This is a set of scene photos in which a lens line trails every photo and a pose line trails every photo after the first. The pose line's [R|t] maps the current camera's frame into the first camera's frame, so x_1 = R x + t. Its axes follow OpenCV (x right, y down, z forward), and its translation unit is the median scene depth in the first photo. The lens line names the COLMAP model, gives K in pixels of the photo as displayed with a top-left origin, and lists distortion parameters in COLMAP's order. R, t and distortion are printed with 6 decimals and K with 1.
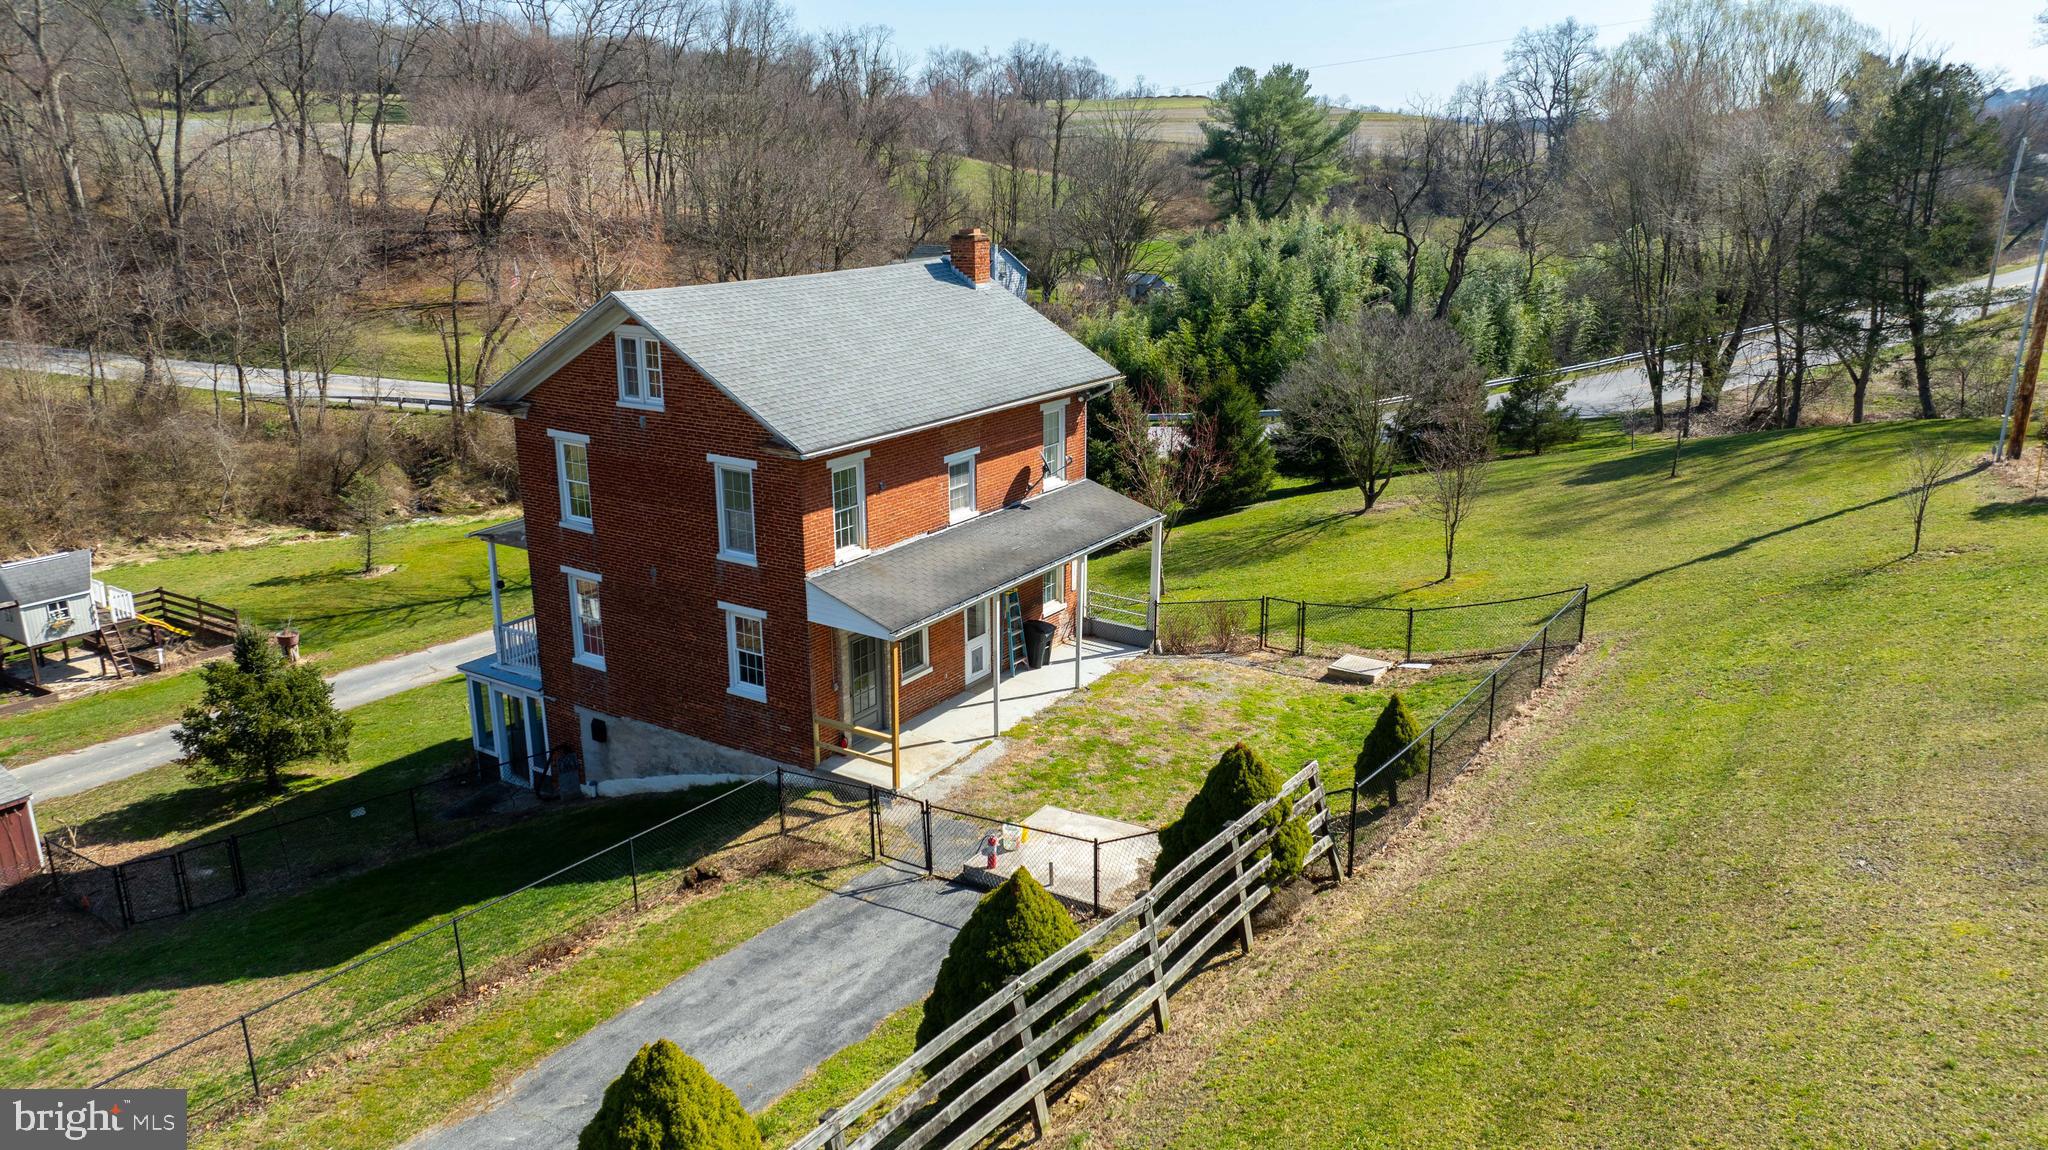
lens RADIAL K [[1447.4, 0, 1024.4], [0, 1447.4, 576.7], [0, 0, 1]] dist [-0.029127, 0.028611]
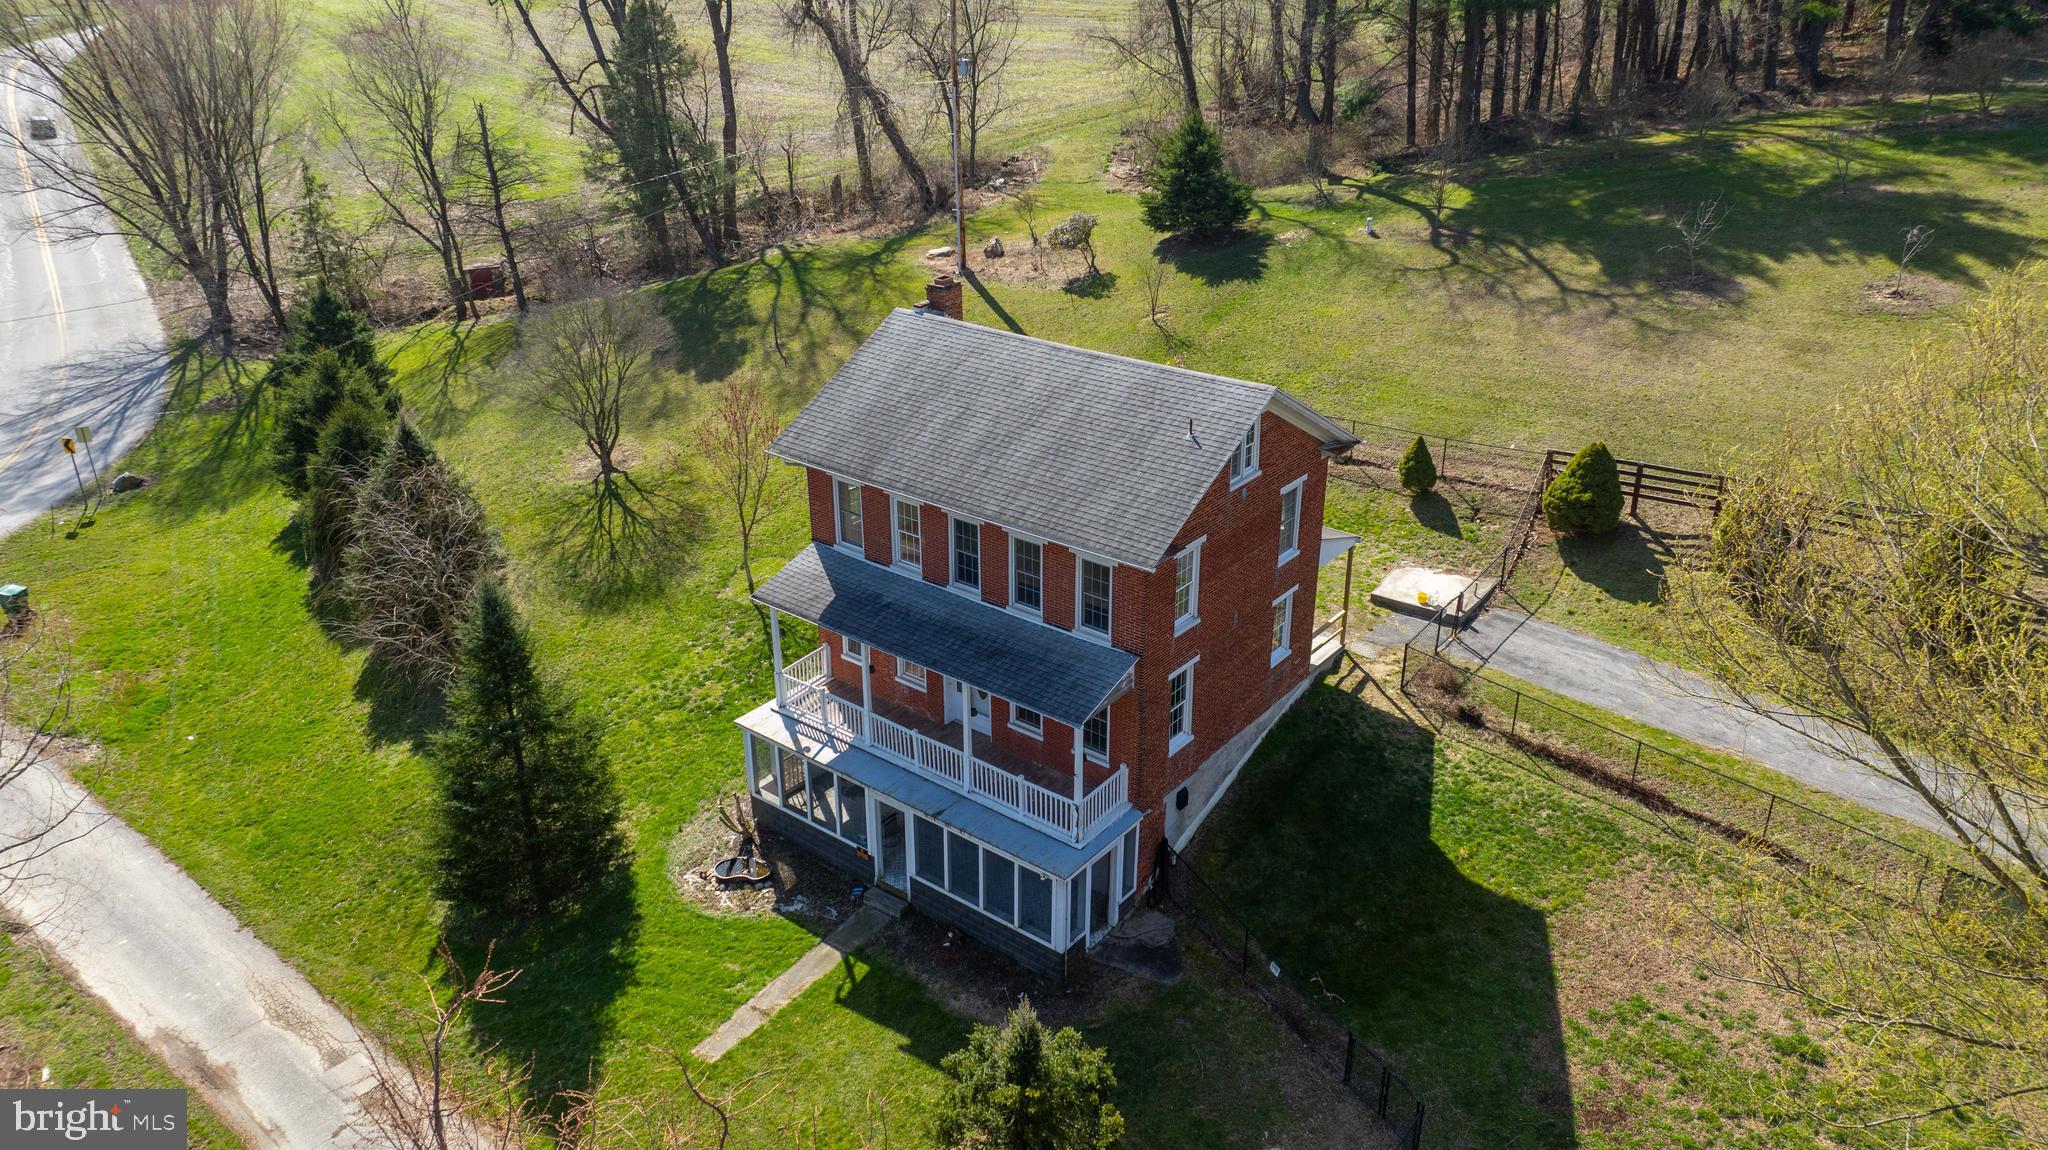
lens RADIAL K [[1447.4, 0, 1022.5], [0, 1447.4, 574.2], [0, 0, 1]] dist [-0.029127, 0.028611]
pose [[0.083434, -0.421375, 0.903040, -1.326800], [0.290319, 0.877168, 0.382479, -0.534514], [-0.953286, 0.230258, 0.195519, 0.952829]]
